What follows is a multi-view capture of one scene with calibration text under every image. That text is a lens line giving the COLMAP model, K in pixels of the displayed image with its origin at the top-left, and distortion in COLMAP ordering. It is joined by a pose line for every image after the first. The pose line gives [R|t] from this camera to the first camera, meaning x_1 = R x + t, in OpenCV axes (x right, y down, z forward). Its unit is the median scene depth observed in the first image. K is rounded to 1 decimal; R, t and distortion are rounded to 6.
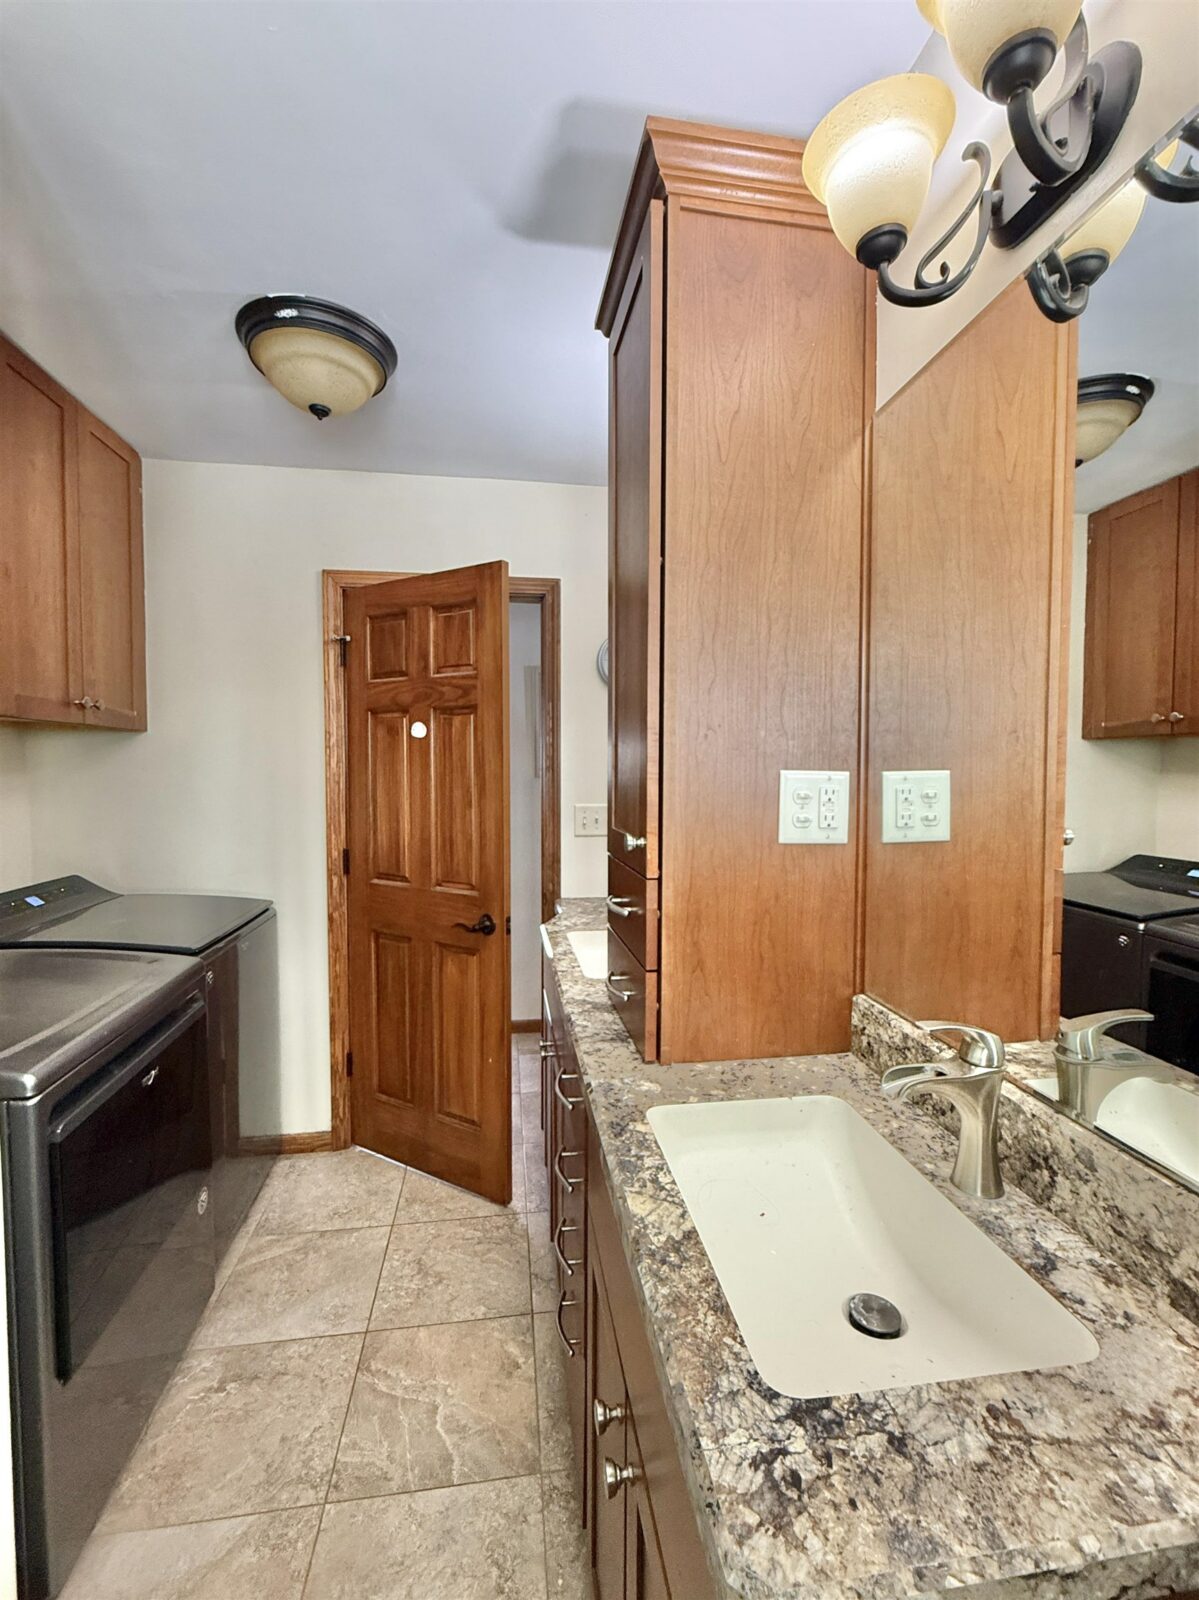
lens RADIAL K [[710.4, 0, 598.0], [0, 710.4, 801.6], [0, 0, 1]] dist [0.001454, -0.000022]
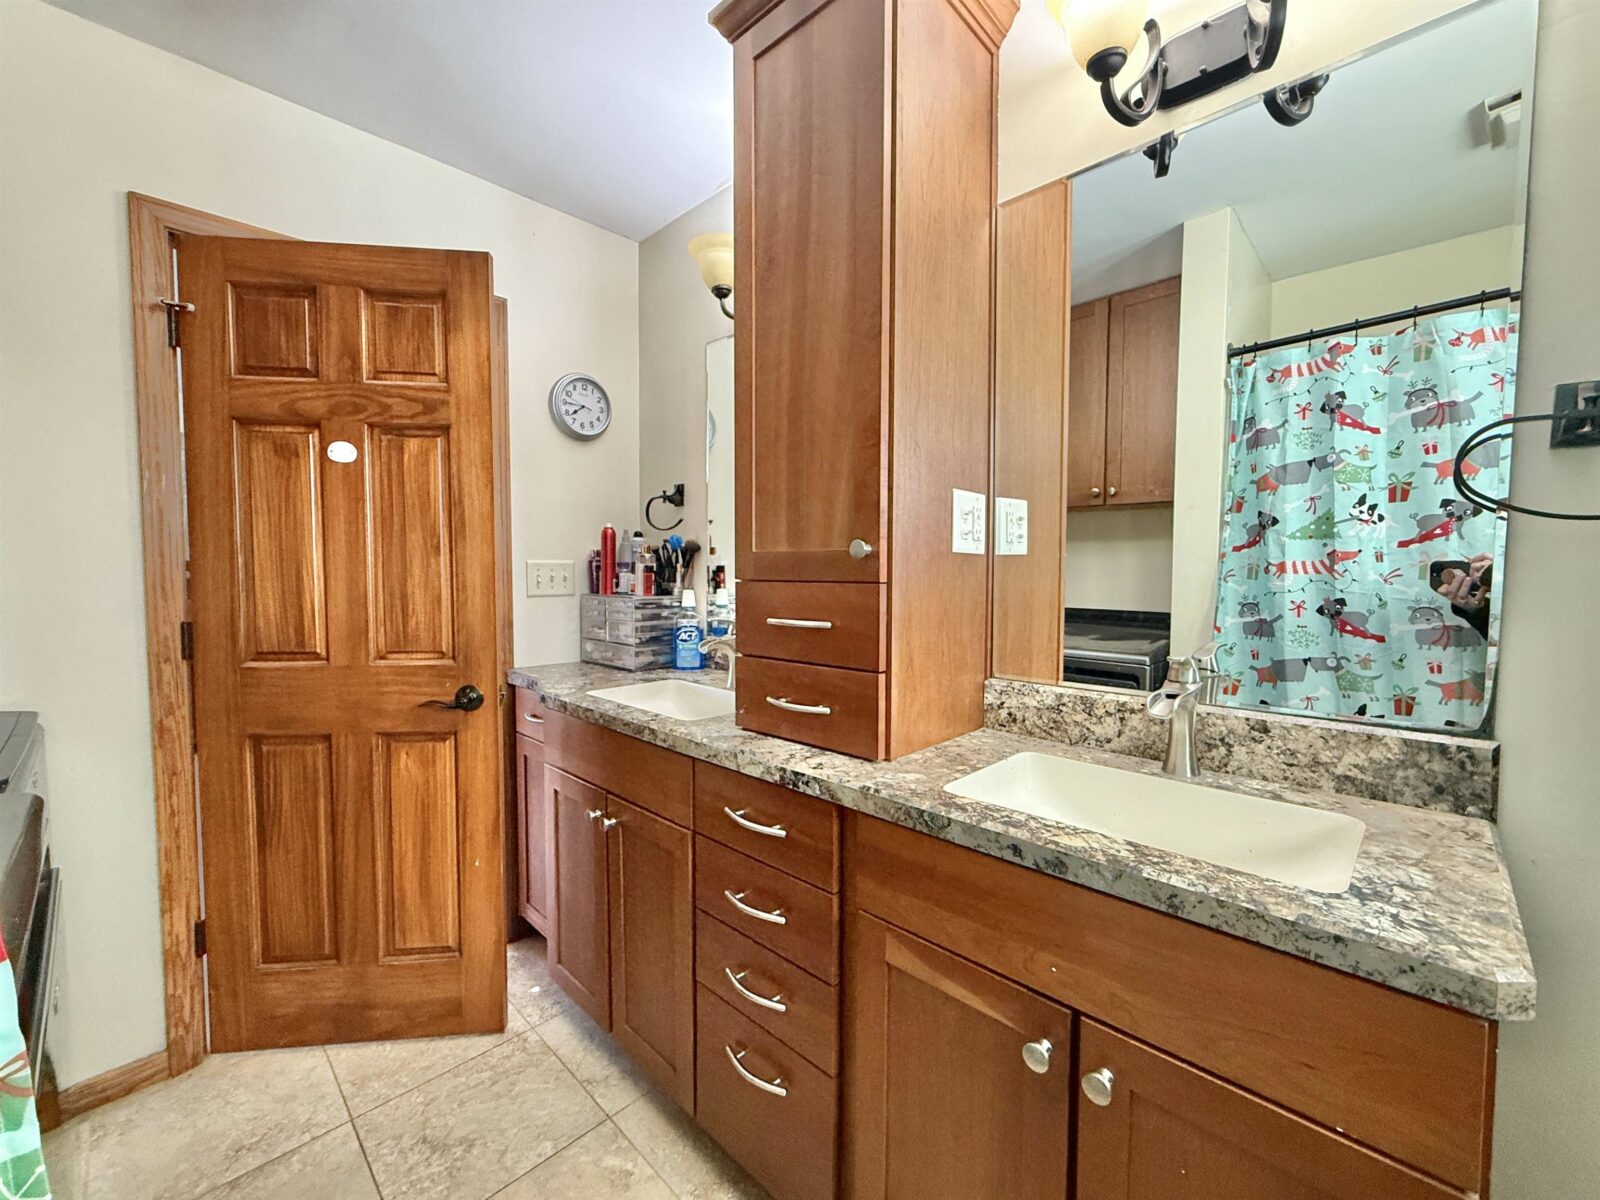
lens RADIAL K [[665.2, 0, 807.4], [0, 665.2, 599.2], [0, 0, 1]] dist [0.000761, -0.000006]
pose [[0.785297, -0.028767, 0.618451, -0.584227], [0.027840, 0.999550, 0.011142, 0.112777], [-0.618493, 0.008468, 0.785744, 0.291407]]
